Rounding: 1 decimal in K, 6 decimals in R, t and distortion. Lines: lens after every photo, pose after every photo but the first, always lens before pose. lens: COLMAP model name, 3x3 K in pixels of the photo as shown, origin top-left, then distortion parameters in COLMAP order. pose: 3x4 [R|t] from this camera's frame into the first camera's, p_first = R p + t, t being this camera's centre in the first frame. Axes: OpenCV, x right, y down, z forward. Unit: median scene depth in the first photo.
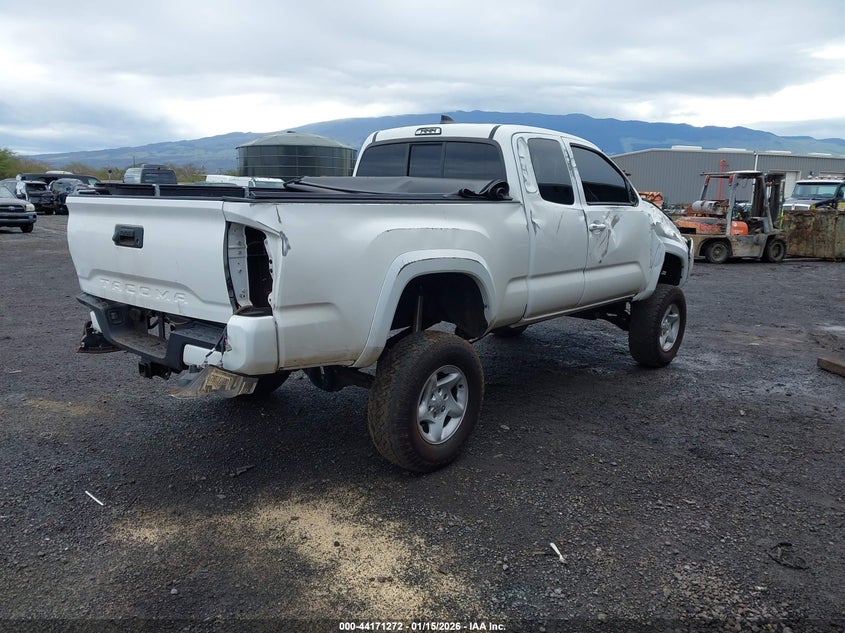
lens RADIAL K [[651.2, 0, 422.5], [0, 651.2, 316.5], [0, 0, 1]] dist [0.001826, 0.001140]
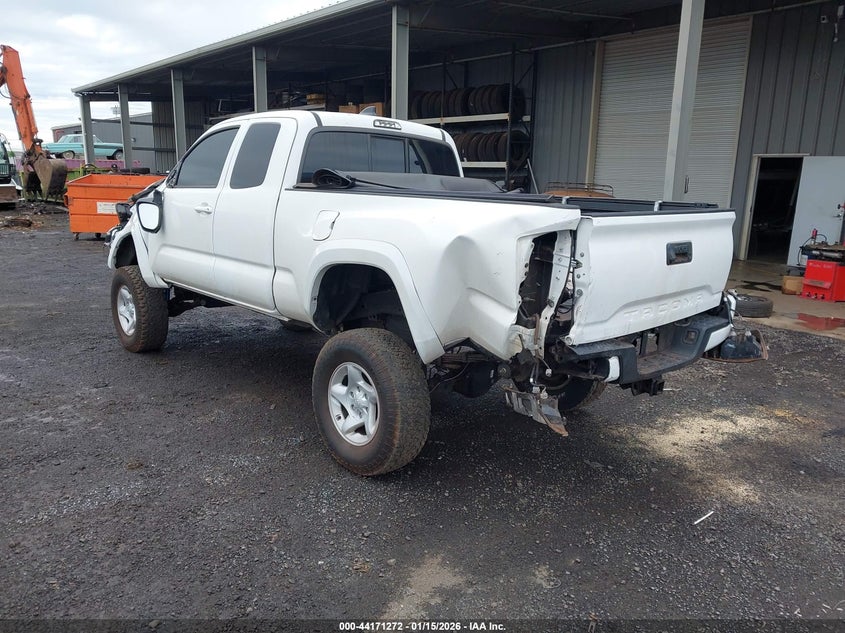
lens RADIAL K [[651.2, 0, 422.5], [0, 651.2, 316.5], [0, 0, 1]] dist [0.001826, 0.001140]
pose [[0.111112, -0.215035, 0.970265, -1.492214], [0.152145, 0.968482, 0.197217, -0.288221], [-0.982093, 0.125708, 0.140326, 1.280901]]
